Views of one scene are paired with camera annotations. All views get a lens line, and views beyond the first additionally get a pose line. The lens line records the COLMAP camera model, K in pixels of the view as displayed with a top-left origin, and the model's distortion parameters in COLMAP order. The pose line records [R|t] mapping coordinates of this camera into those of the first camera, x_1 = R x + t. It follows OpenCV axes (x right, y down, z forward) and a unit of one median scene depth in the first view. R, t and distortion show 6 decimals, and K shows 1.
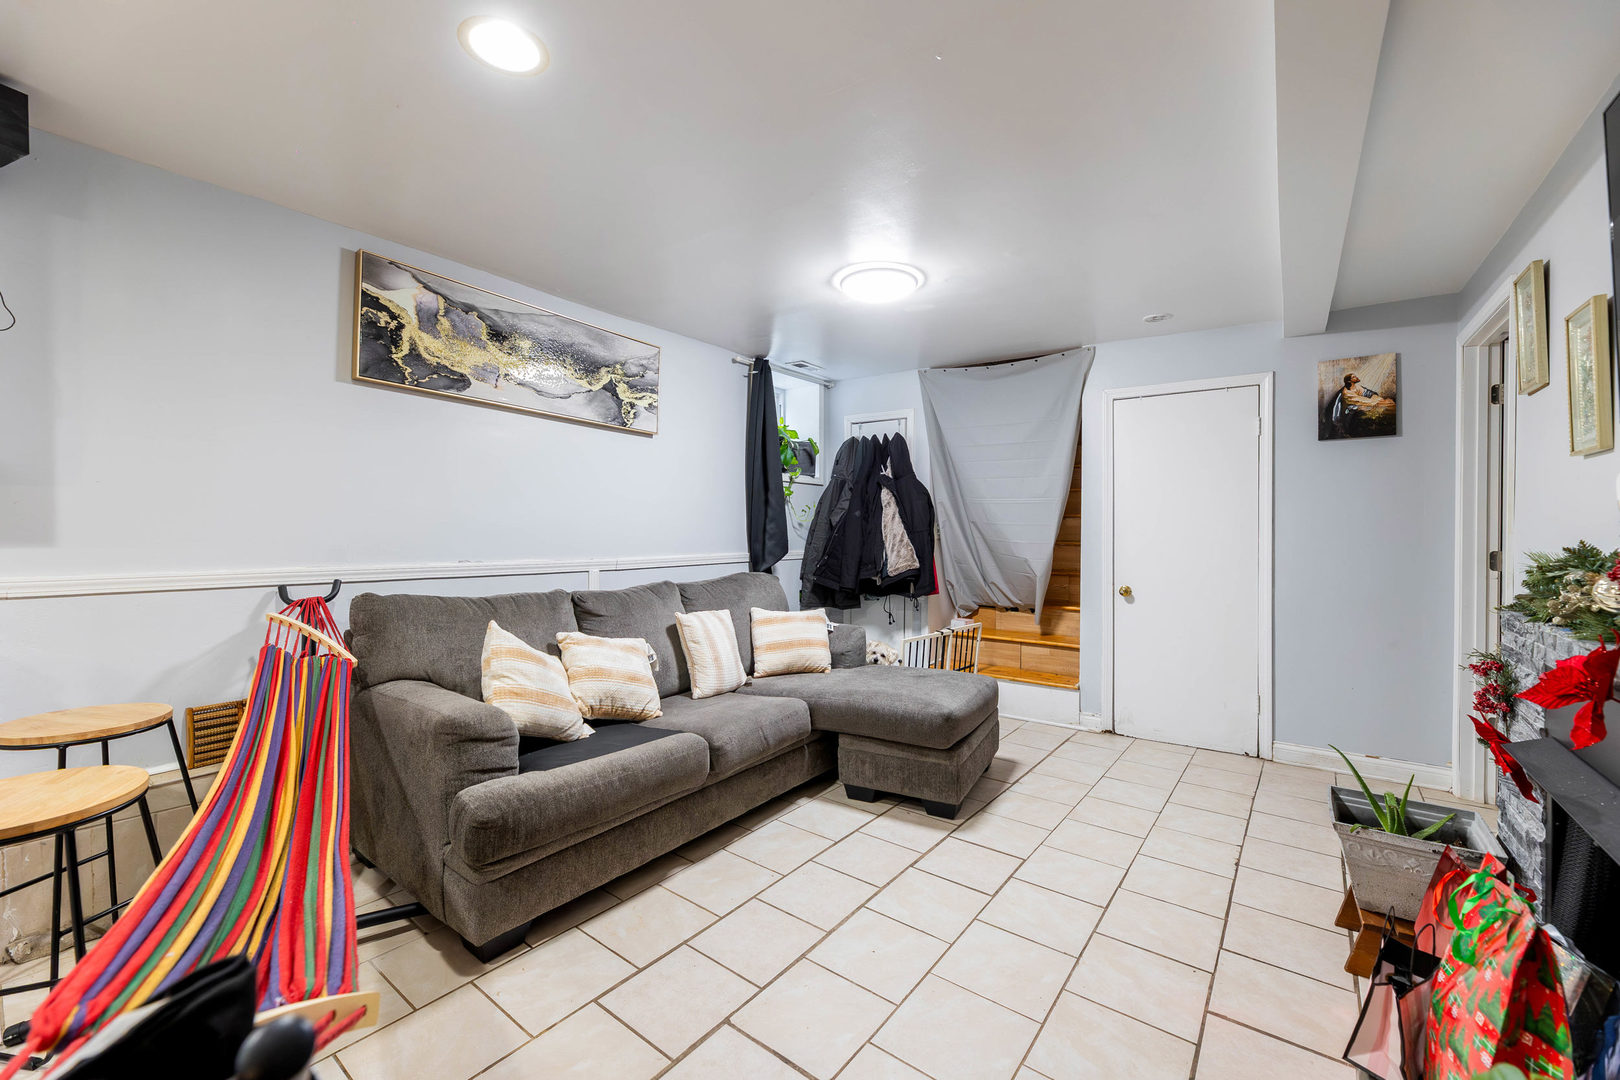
lens RADIAL K [[653.3, 0, 808.3], [0, 653.3, 535.5], [0, 0, 1]] dist [-0.001370, -0.000098]
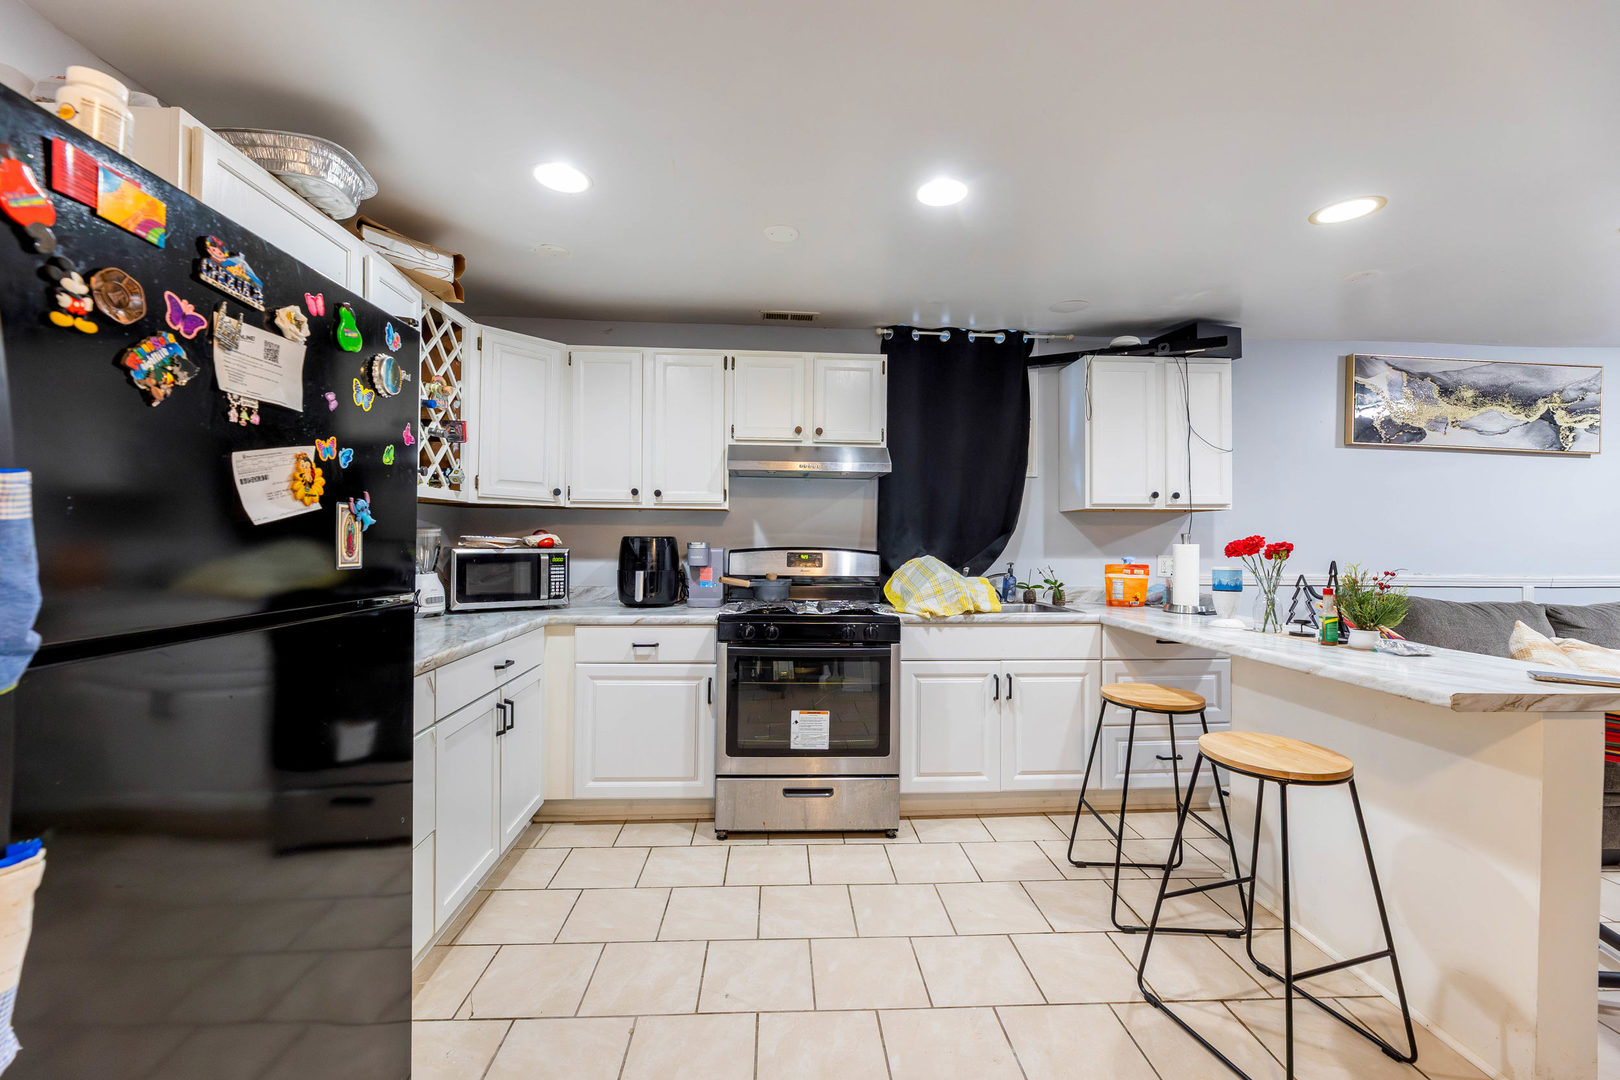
lens RADIAL K [[653.3, 0, 807.3], [0, 653.3, 540.6], [0, 0, 1]] dist [-0.001370, -0.000098]
pose [[0.644708, -0.006651, -0.764400, -0.277163], [-0.005281, 0.999900, -0.013154, -0.002434], [0.764411, 0.012517, 0.644608, -0.629065]]
